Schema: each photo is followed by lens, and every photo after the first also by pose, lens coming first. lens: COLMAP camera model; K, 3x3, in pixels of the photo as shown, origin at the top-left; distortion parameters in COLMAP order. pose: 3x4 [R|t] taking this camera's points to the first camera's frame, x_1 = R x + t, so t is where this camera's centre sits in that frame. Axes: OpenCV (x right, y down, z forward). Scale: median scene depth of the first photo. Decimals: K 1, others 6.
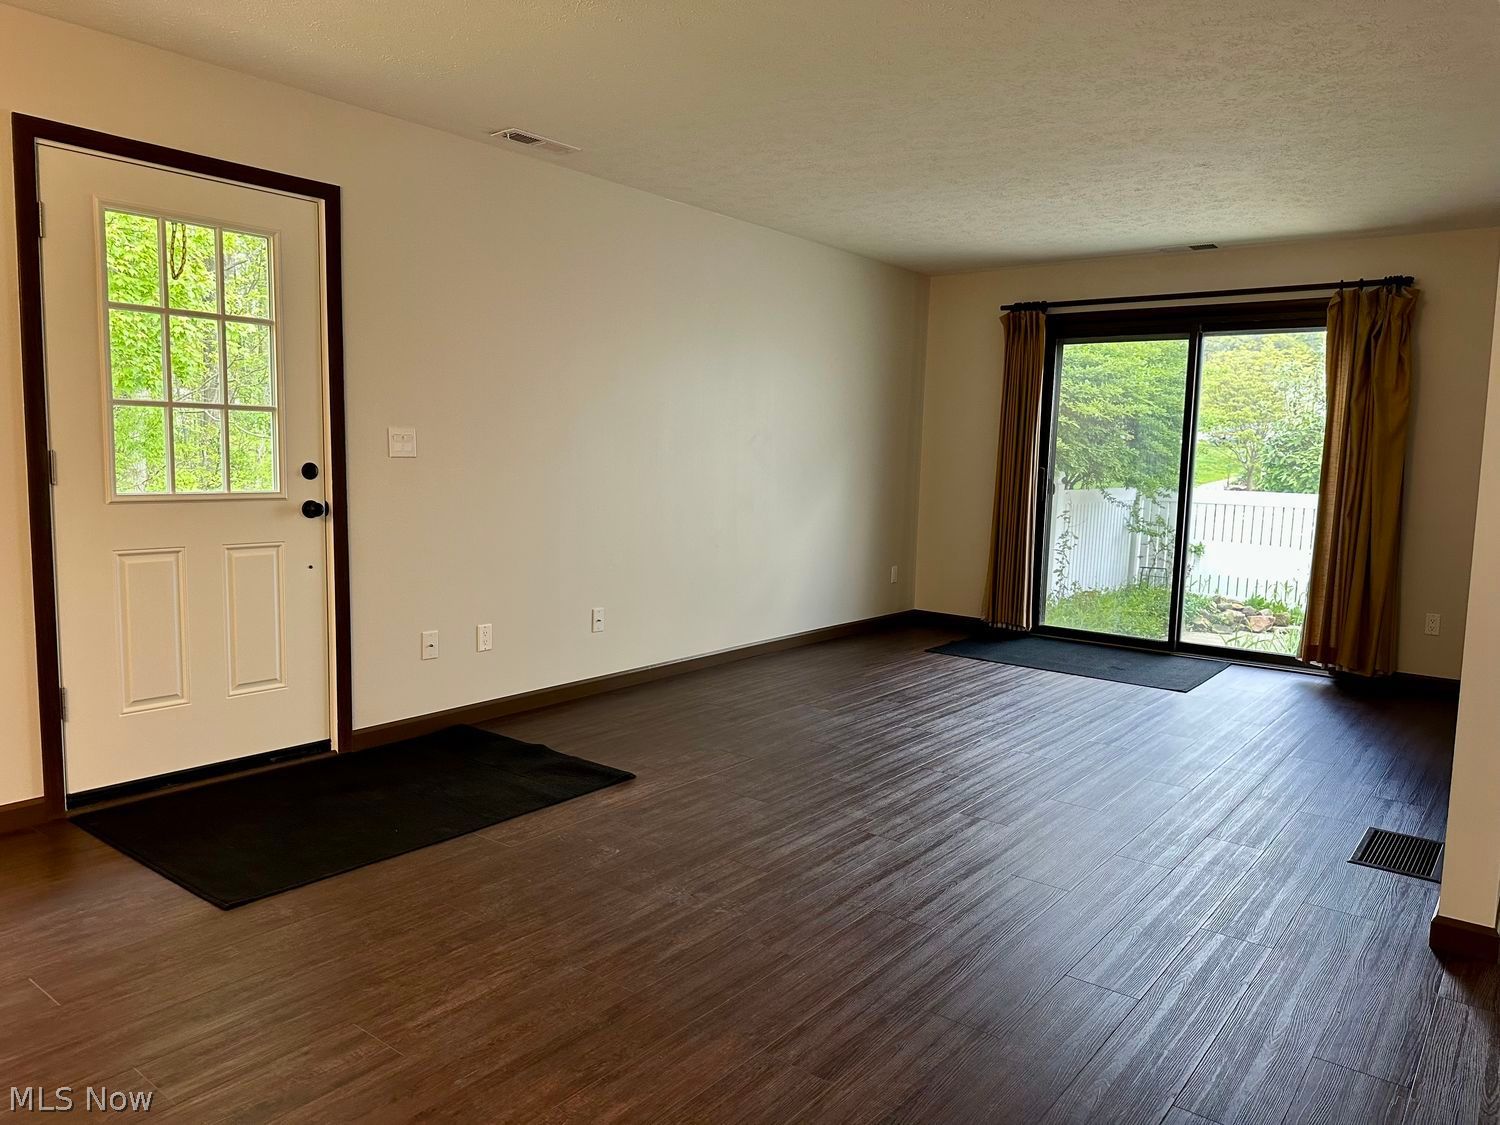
lens RADIAL K [[1056.3, 0, 750.0], [0, 1056.3, 562.5], [0, 0, 1]] dist [0.123616, -0.168710]
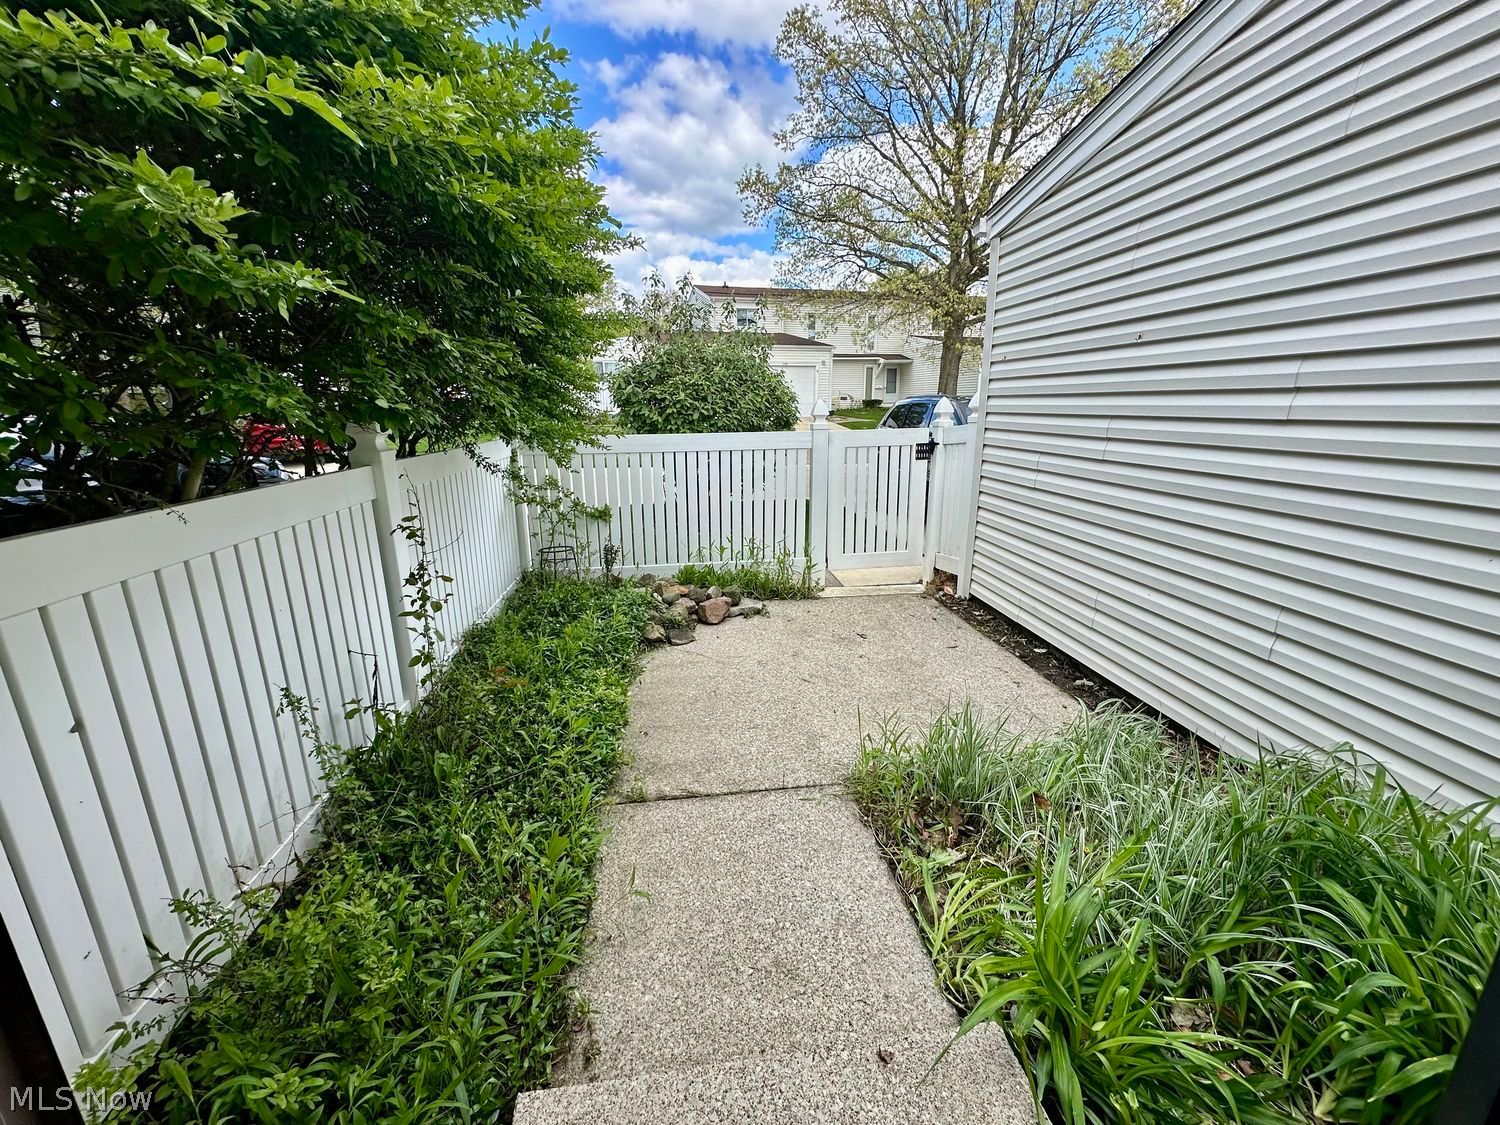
lens RADIAL K [[601.6, 0, 750.0], [0, 601.6, 562.5], [0, 0, 1]] dist [0.001671, 0.000068]
pose [[0.699776, -0.221119, 0.679279, 0.202496], [0.110989, 0.972995, 0.202392, -0.058152], [-0.705688, -0.066236, 0.705420, 0.662602]]
